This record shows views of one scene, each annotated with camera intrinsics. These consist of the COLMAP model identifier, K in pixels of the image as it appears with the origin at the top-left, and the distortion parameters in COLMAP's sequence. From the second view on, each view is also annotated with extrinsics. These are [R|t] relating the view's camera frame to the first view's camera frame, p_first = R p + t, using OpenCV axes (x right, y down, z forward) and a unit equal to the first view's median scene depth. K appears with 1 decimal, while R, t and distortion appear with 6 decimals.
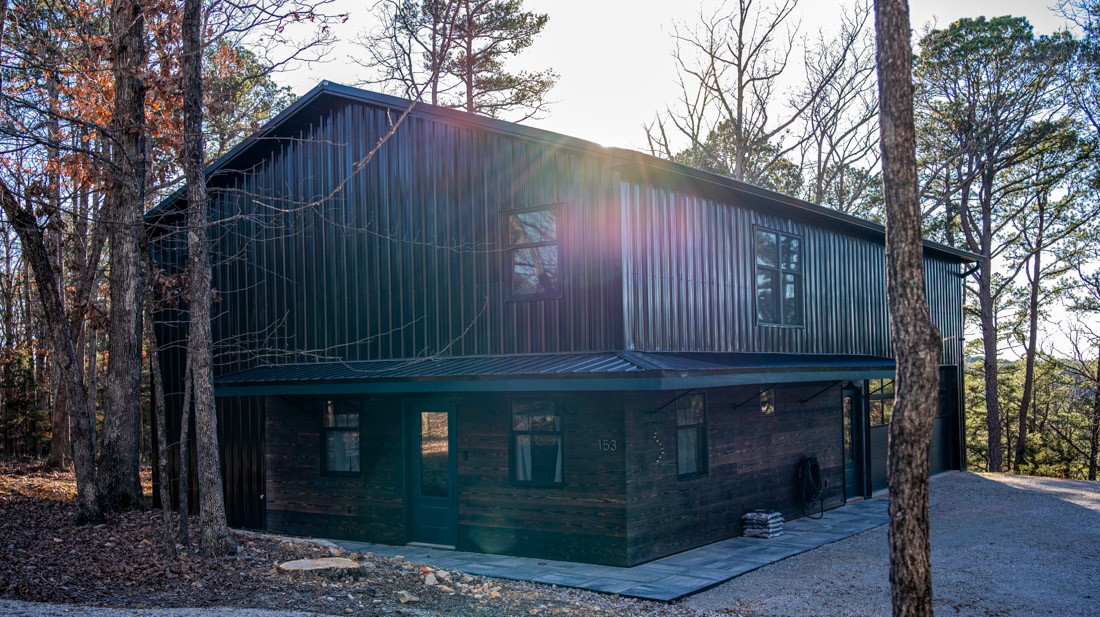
lens RADIAL K [[1087.4, 0, 551.3], [0, 1087.4, 371.5], [0, 0, 1]] dist [0.000135, -0.011897]
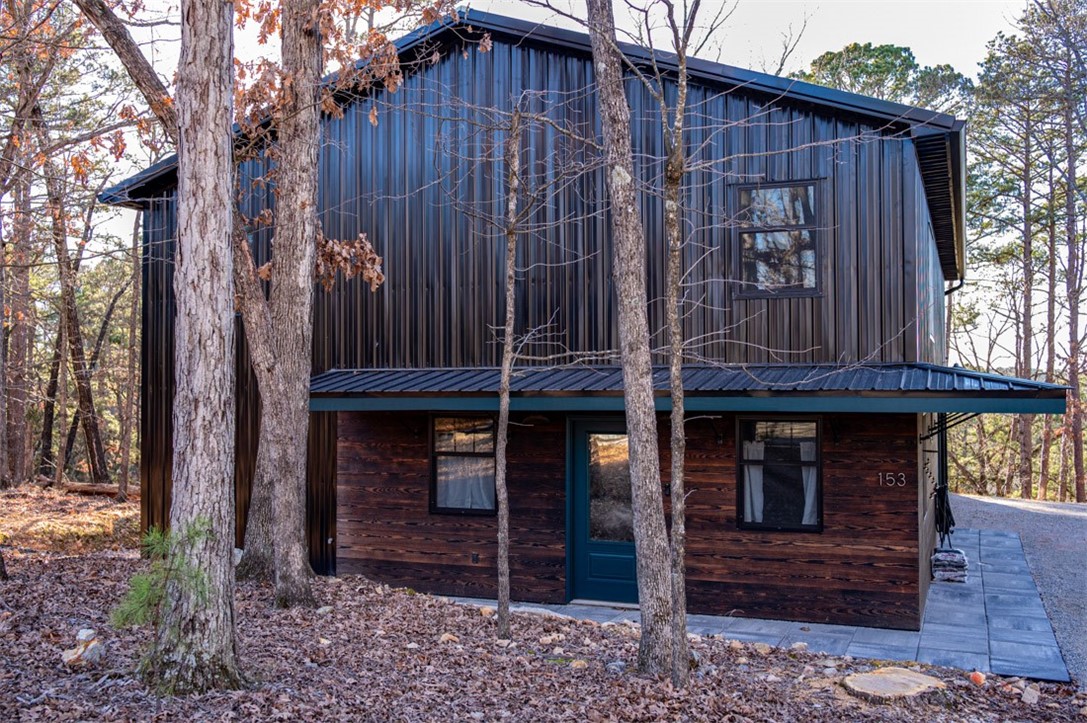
lens RADIAL K [[1074.2, 0, 549.3], [0, 1074.2, 363.8], [0, 0, 1]] dist [-0.007924, 0.009268]
pose [[0.968704, 0.023856, 0.247071, -0.336044], [-0.019617, 0.999615, -0.019604, 0.001996], [-0.247444, 0.014143, 0.968799, 0.245977]]
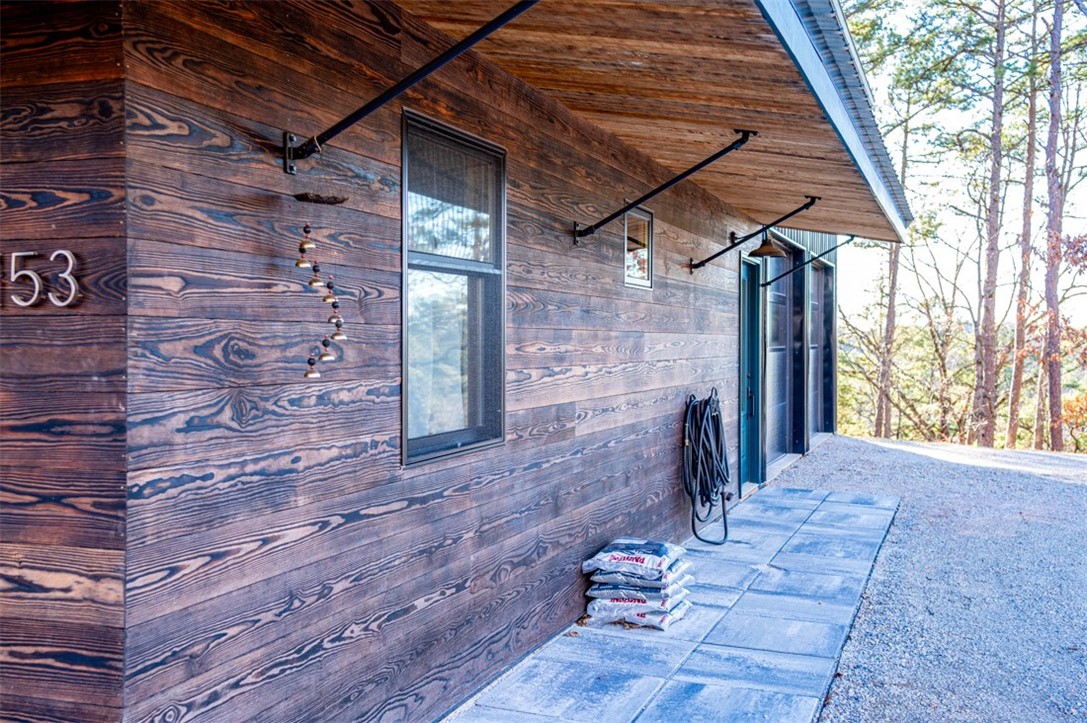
lens RADIAL K [[1107.1, 0, 558.2], [0, 1107.1, 355.2], [0, 0, 1]] dist [0.086896, 0.010095]
pose [[0.961962, 0.020452, 0.272416, 0.072999], [-0.025299, 0.999578, 0.014292, 0.064356], [-0.272009, -0.020641, 0.962073, 0.675260]]
